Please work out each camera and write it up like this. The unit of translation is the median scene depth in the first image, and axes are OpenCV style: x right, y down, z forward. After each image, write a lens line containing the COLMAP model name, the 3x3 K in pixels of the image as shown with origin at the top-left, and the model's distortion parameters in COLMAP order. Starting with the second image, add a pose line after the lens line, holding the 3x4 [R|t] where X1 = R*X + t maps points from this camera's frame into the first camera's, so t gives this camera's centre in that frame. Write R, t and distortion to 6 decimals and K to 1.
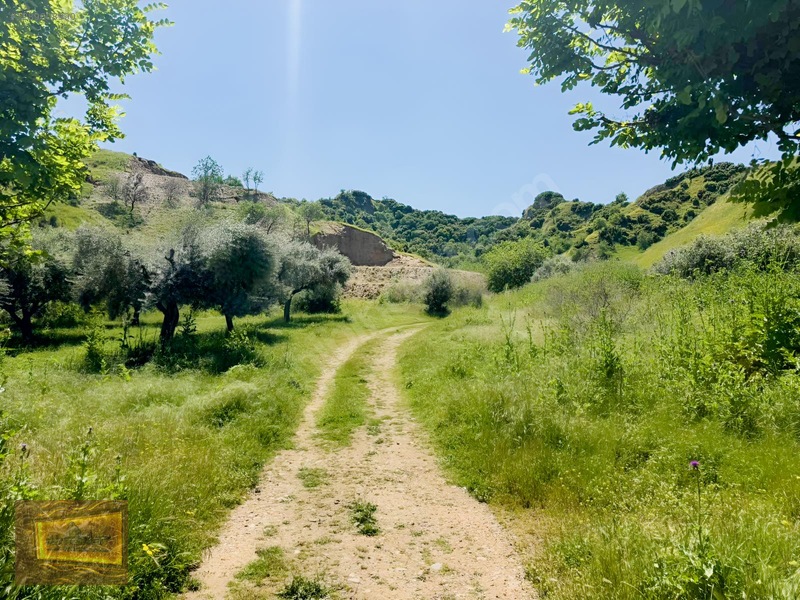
lens RADIAL K [[559.9, 0, 402.2], [0, 559.9, 303.7], [0, 0, 1]] dist [0.088720, -0.114021]
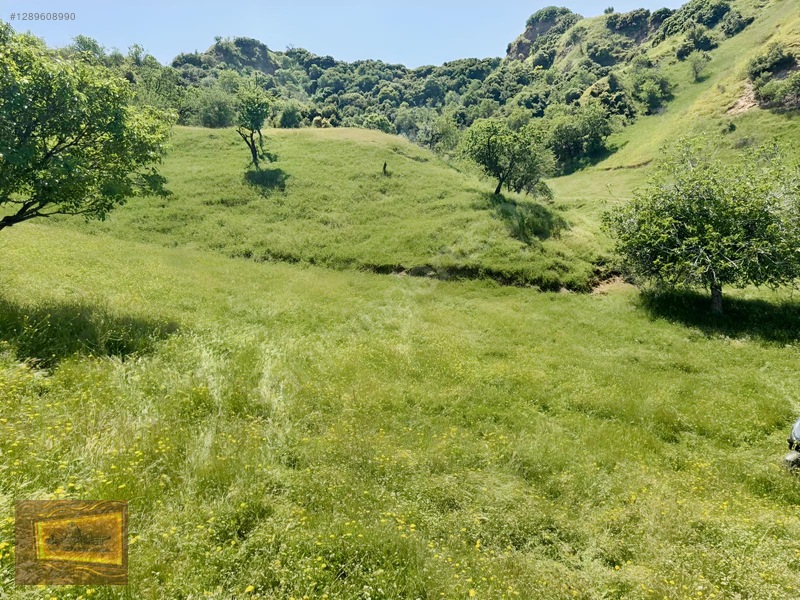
lens RADIAL K [[560.7, 0, 396.7], [0, 560.7, 304.0], [0, 0, 1]] dist [0.098607, -0.124873]
pose [[0.988435, -0.127440, 0.082187, -0.001068], [0.107836, 0.971755, 0.209914, -0.028765], [-0.106617, -0.198624, 0.974259, 0.321592]]
